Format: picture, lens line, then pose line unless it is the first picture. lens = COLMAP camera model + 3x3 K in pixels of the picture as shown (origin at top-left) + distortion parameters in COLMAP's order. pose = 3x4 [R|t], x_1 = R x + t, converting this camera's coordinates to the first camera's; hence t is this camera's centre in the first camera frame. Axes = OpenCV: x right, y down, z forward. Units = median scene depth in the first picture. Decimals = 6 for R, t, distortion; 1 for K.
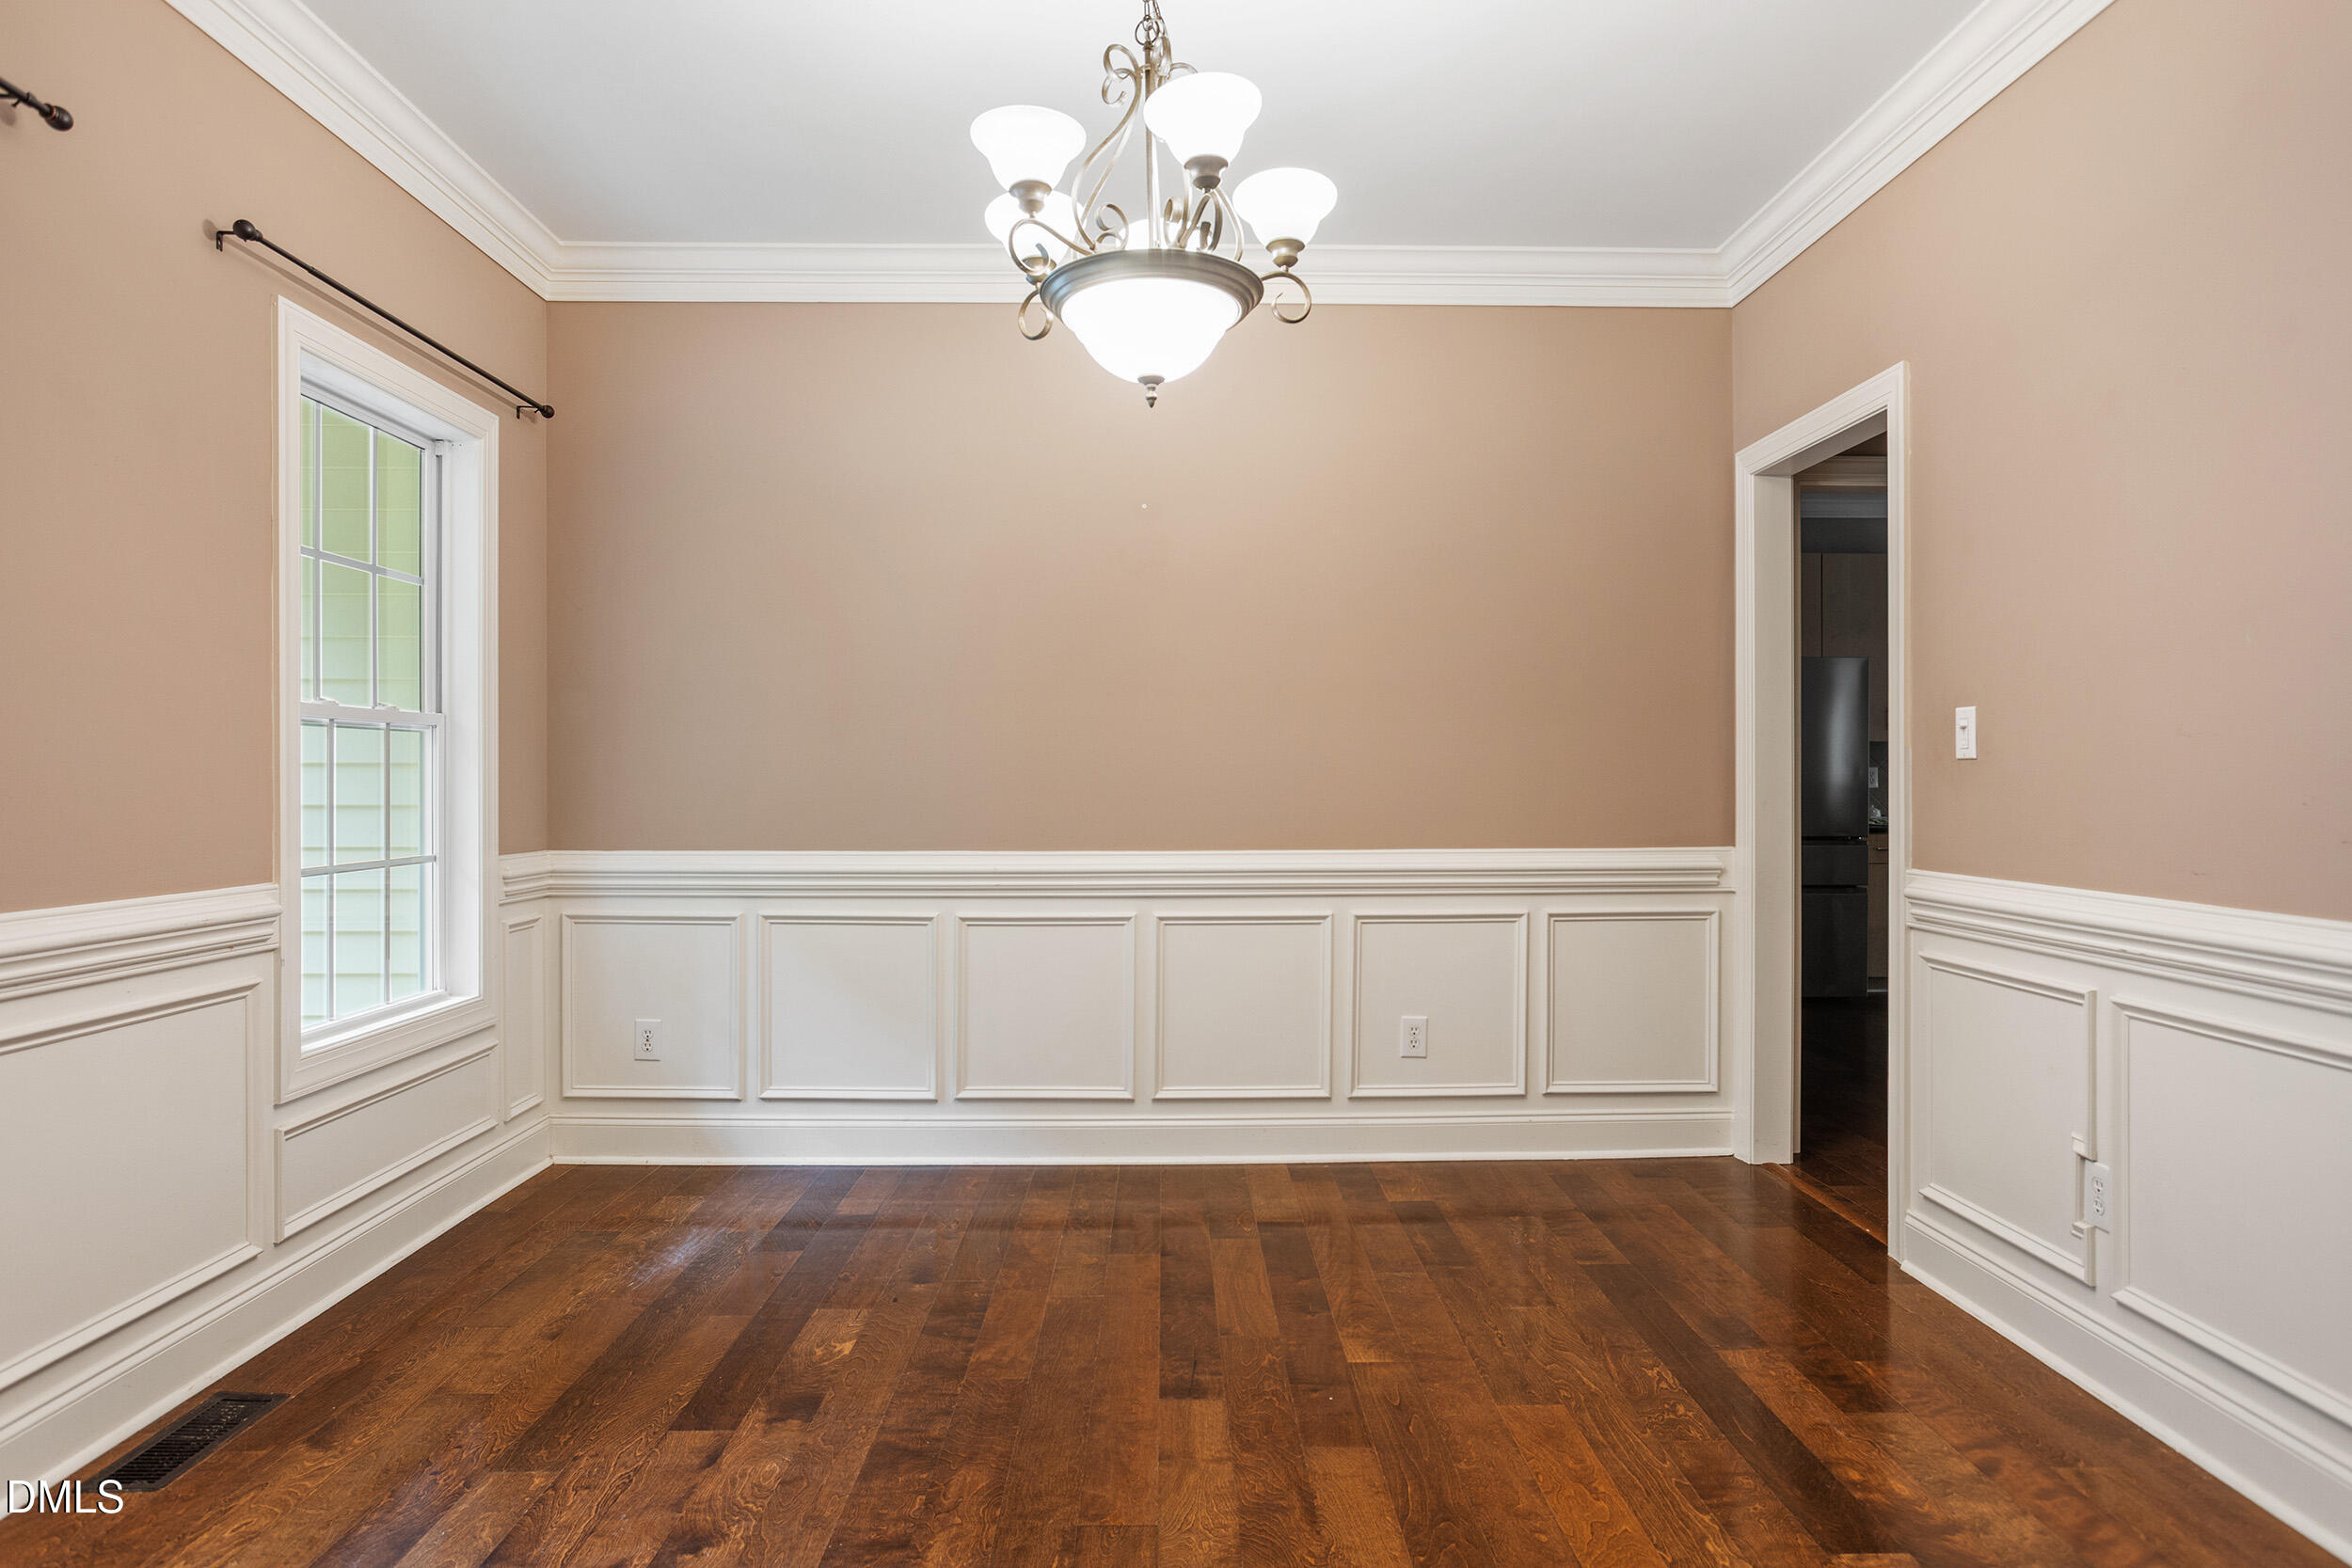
lens RADIAL K [[1364.7, 0, 1168.8], [0, 1364.7, 771.1], [0, 0, 1]] dist [-0.016074, 0.008130]
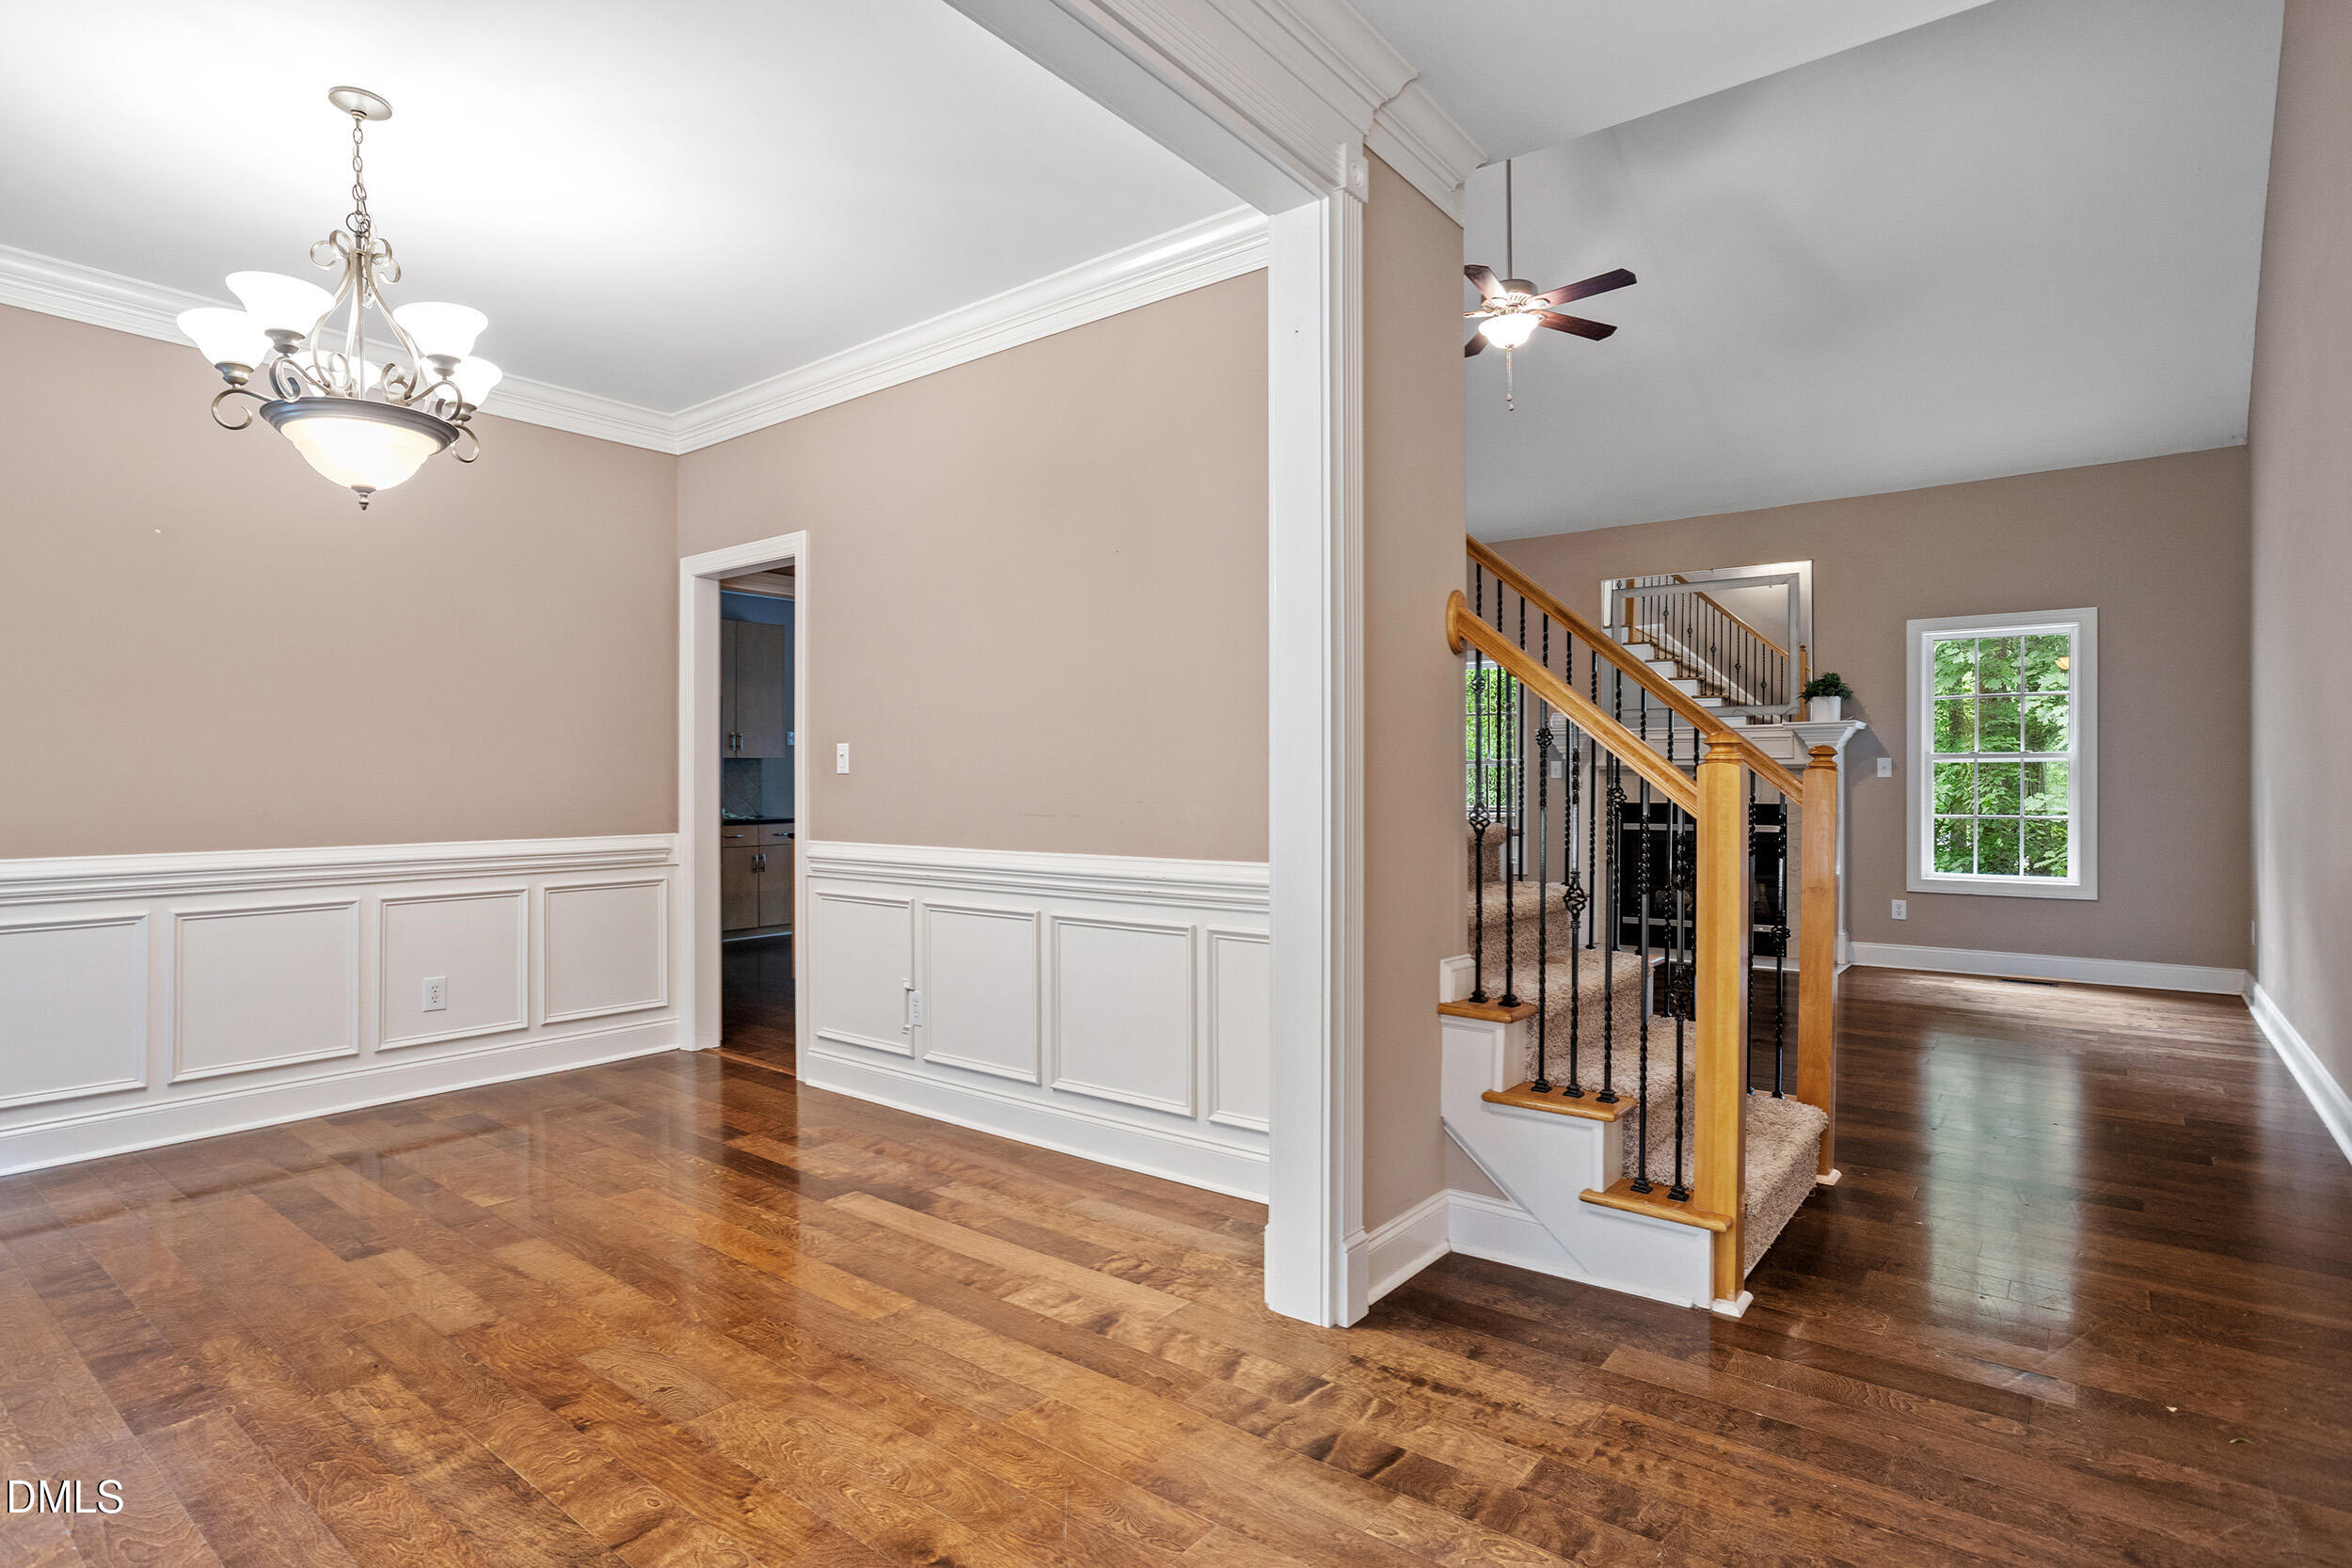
lens RADIAL K [[1197.6, 0, 1171.4], [0, 1197.6, 784.3], [0, 0, 1]] dist [-0.030227, 0.013408]
pose [[0.630896, -0.000250, 0.775868, -0.340943], [-0.004894, 0.999979, 0.004302, -0.005291], [-0.775852, -0.006511, 0.630881, -0.286787]]
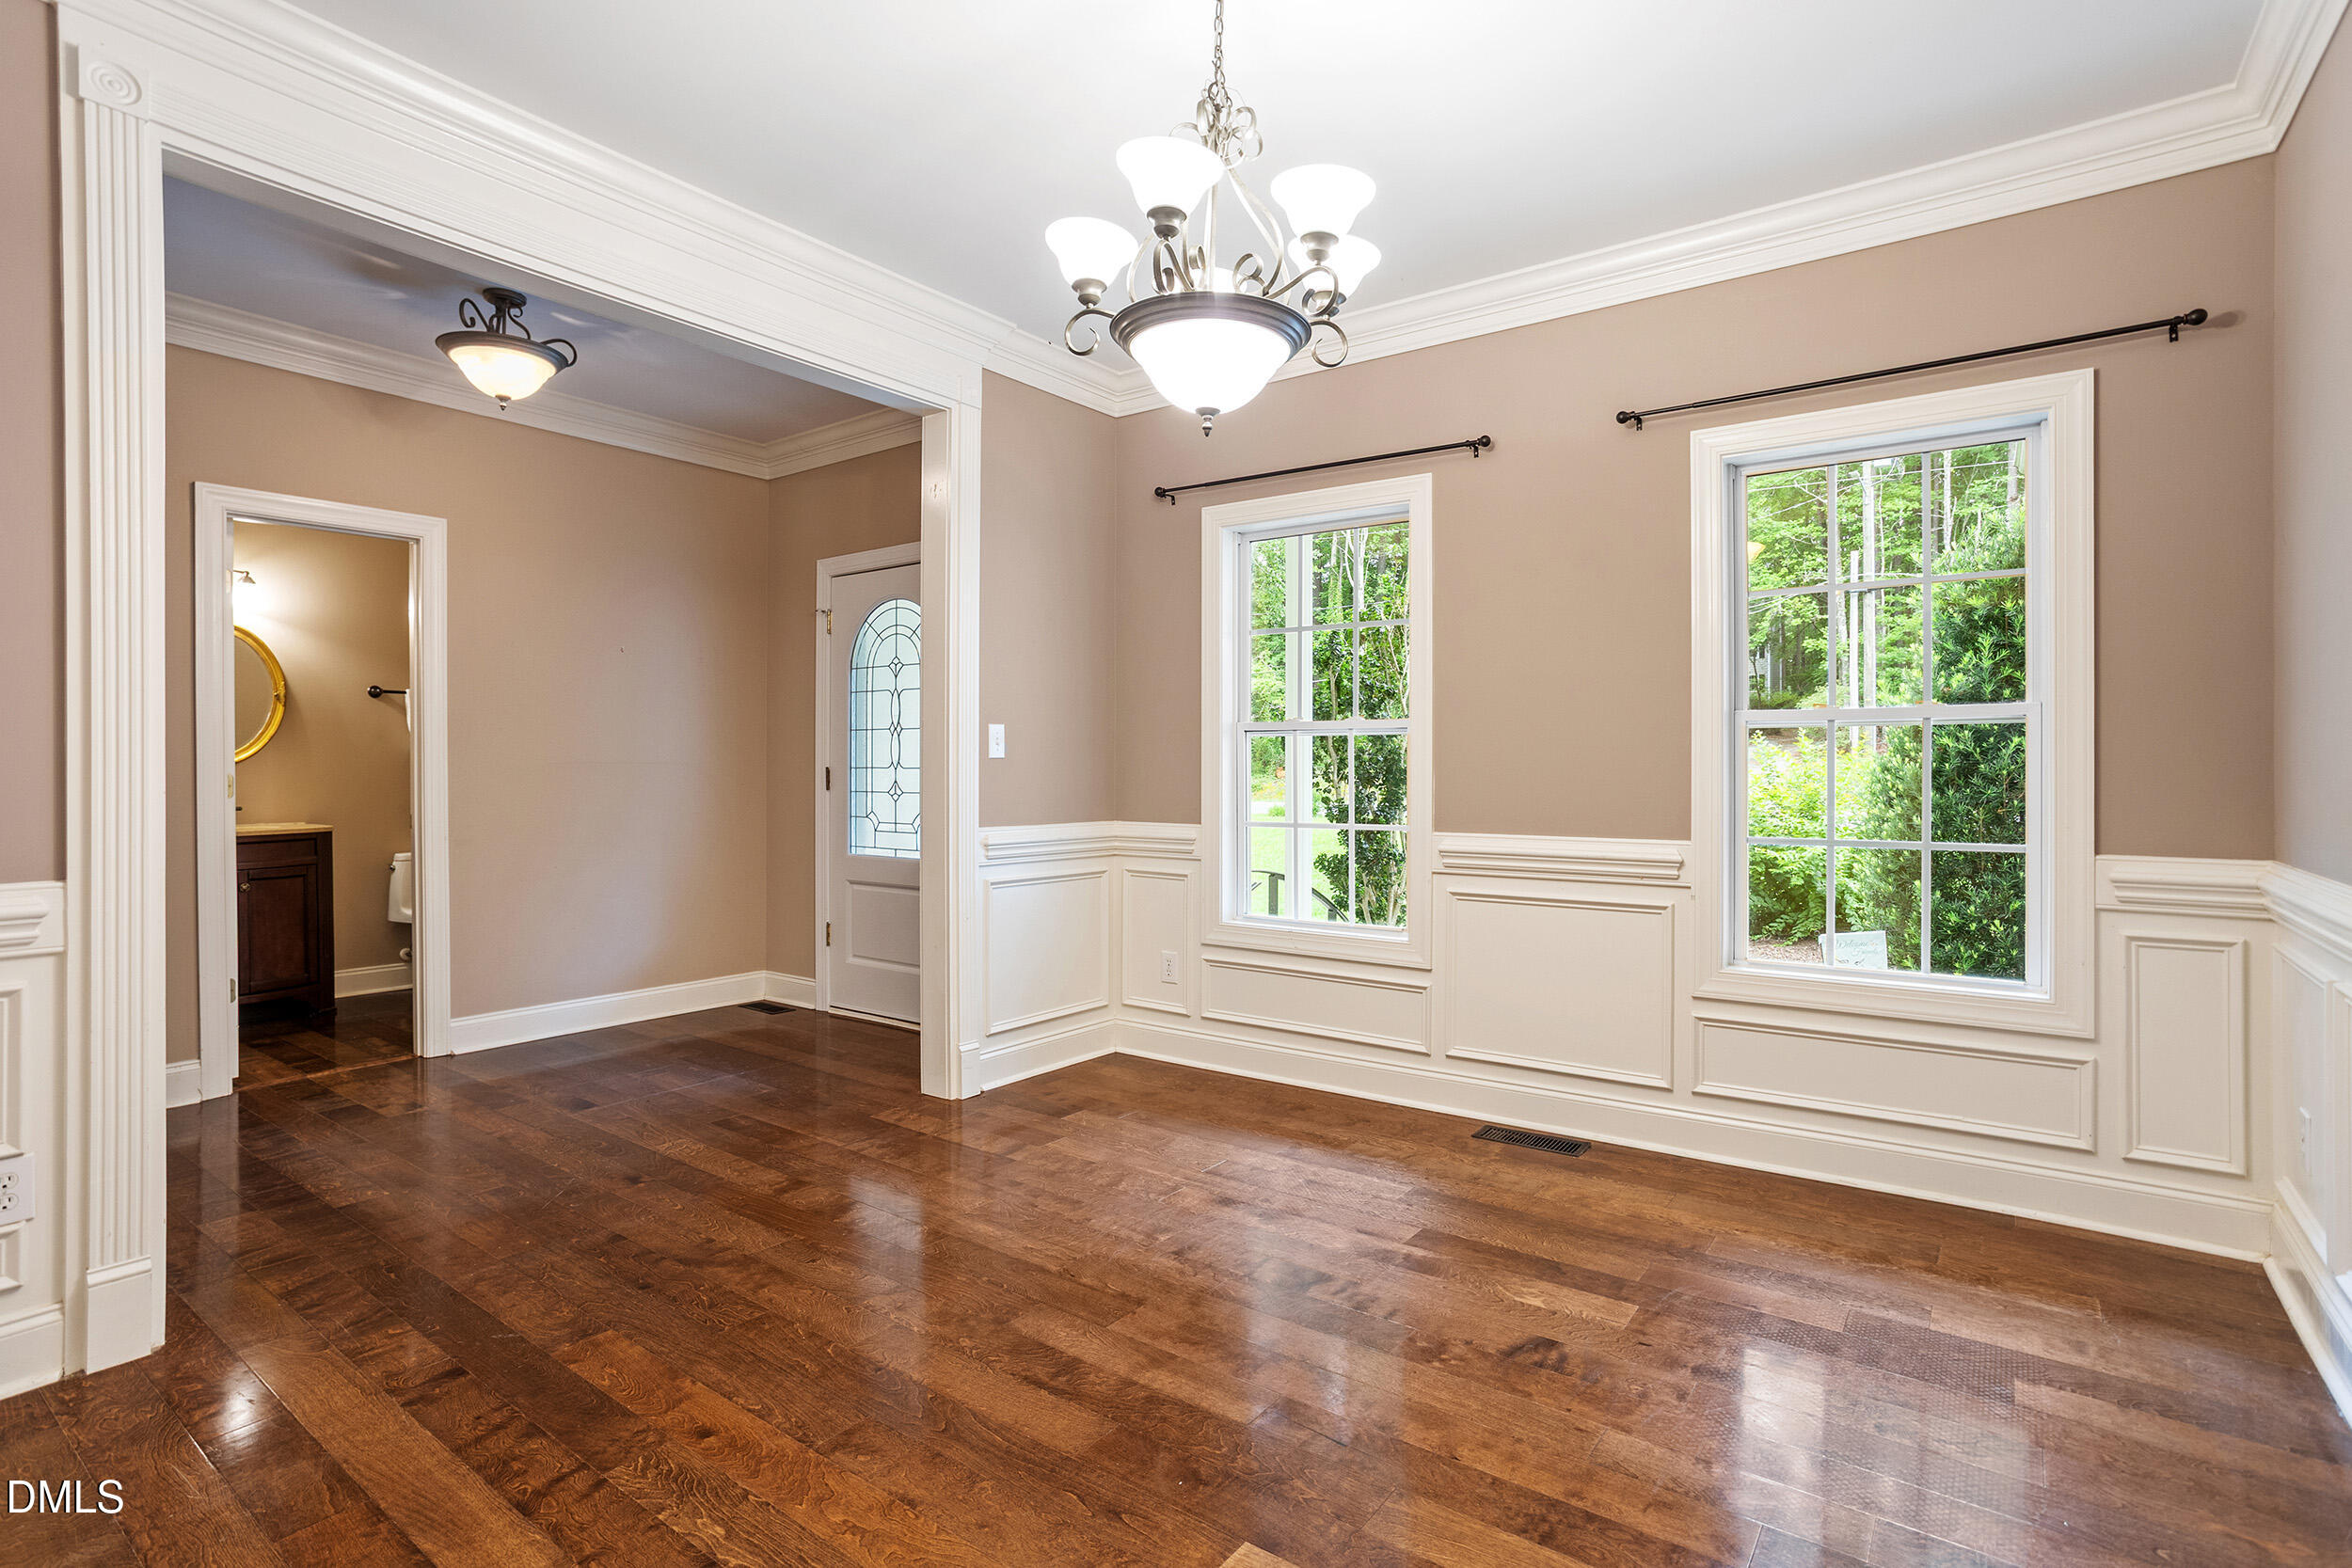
lens RADIAL K [[1144.2, 0, 1184.4], [0, 1144.2, 780.5], [0, 0, 1]] dist [-0.044466, 0.021409]
pose [[-0.602268, 0.004344, -0.798282, 0.607325], [0.004938, 0.999986, 0.001715, 0.011443], [0.798279, -0.002909, -0.602281, 1.265814]]
